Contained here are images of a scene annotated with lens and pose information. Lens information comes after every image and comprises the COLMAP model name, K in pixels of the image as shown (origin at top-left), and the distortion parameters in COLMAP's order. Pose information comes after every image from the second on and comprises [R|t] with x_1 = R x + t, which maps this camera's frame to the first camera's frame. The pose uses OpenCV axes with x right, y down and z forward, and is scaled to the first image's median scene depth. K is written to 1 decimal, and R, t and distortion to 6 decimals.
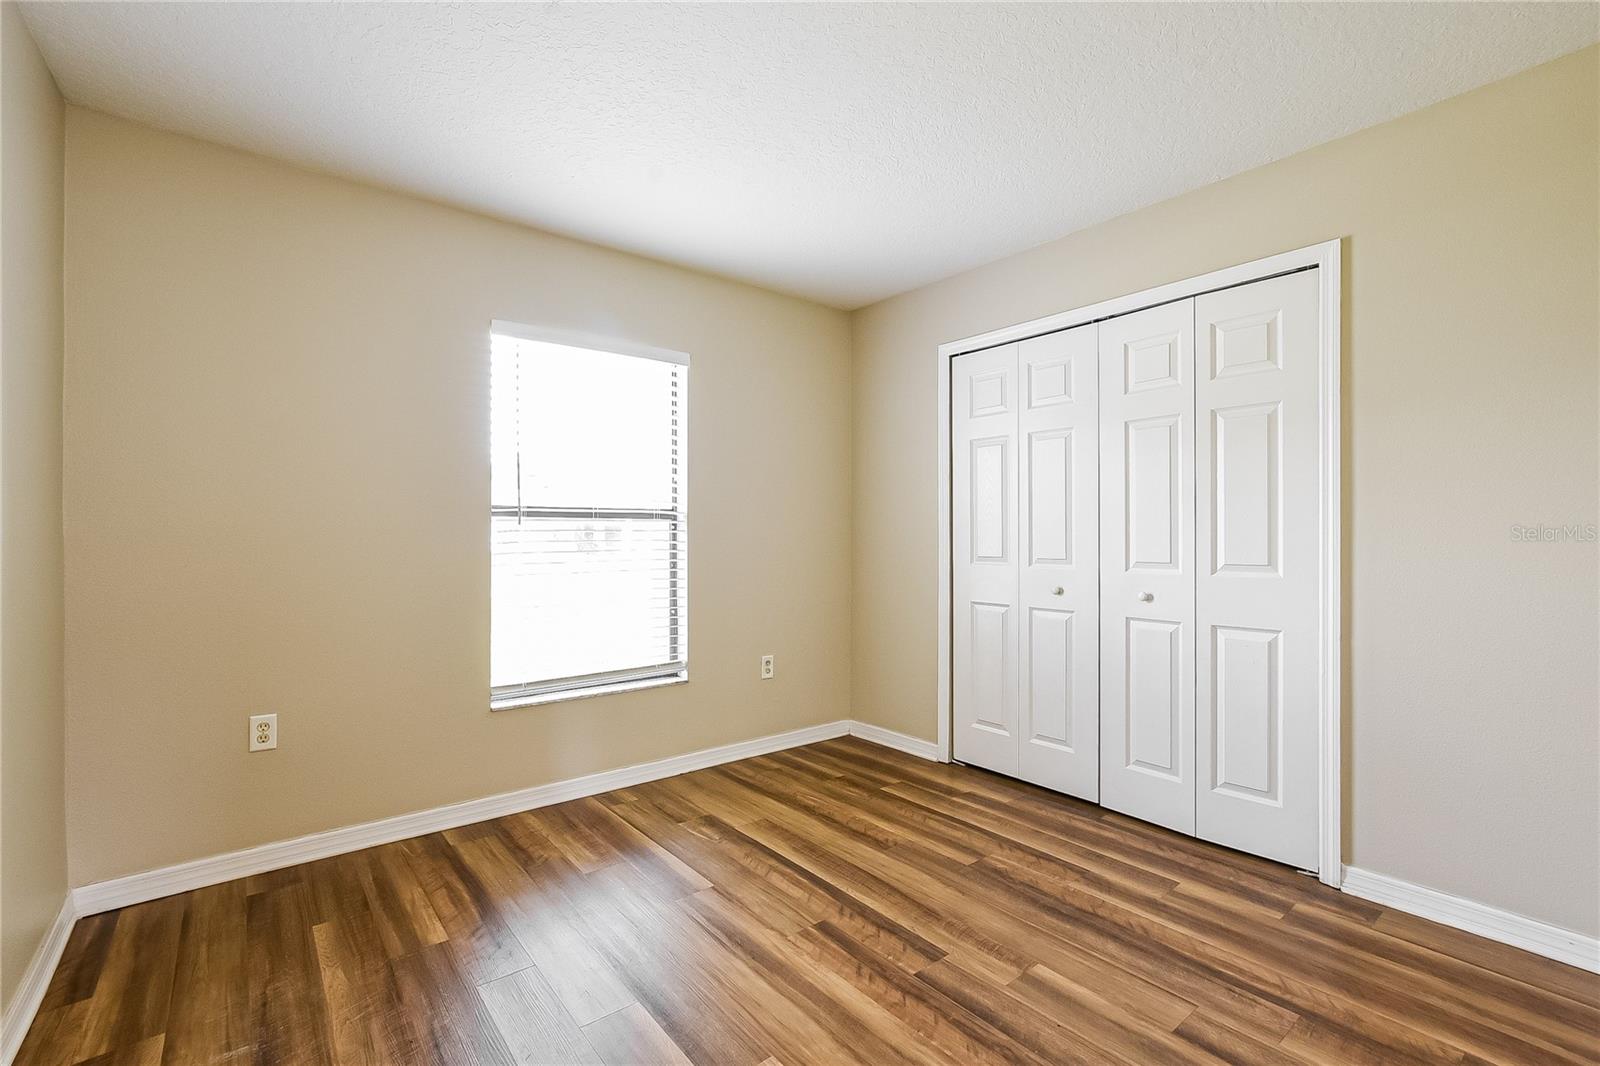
lens RADIAL K [[713.5, 0, 799.4], [0, 713.5, 534.8], [0, 0, 1]] dist [-0.003084, 0.000853]
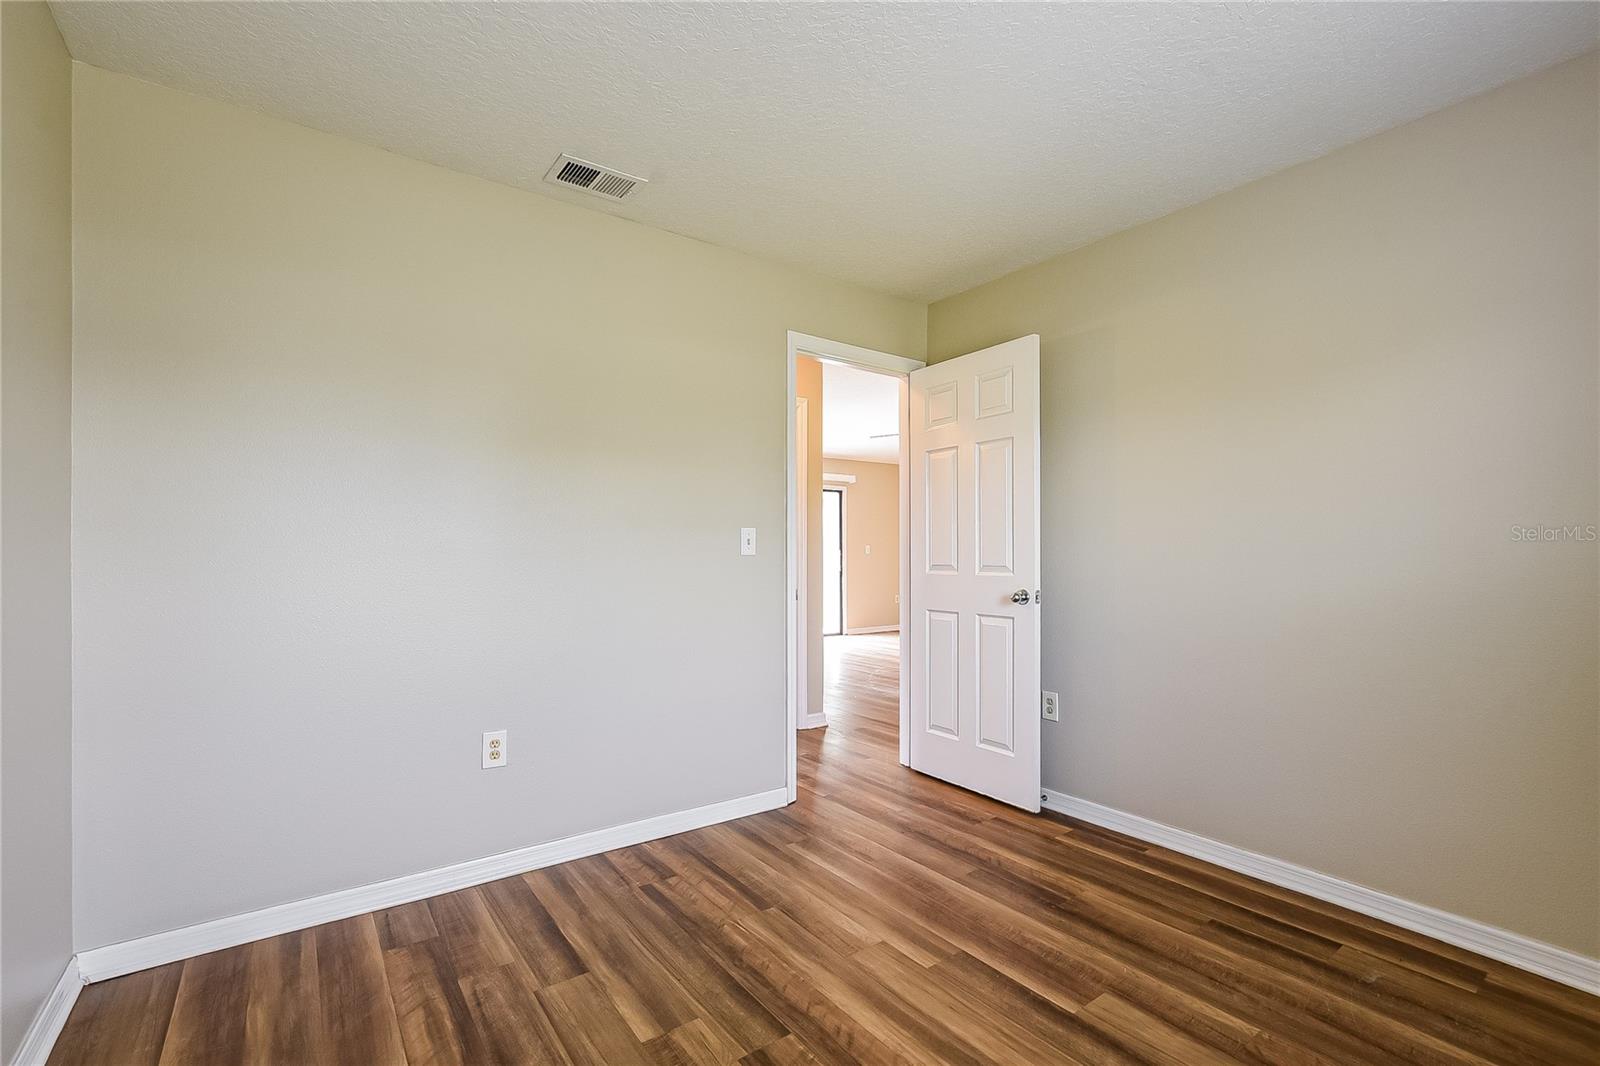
lens RADIAL K [[713.5, 0, 801.4], [0, 713.5, 540.5], [0, 0, 1]] dist [-0.003084, 0.000853]
pose [[-0.998976, -0.000514, 0.045237, 0.114143], [-0.001083, 0.999921, -0.012560, 0.001671], [-0.045227, -0.012596, -0.998897, 2.064958]]
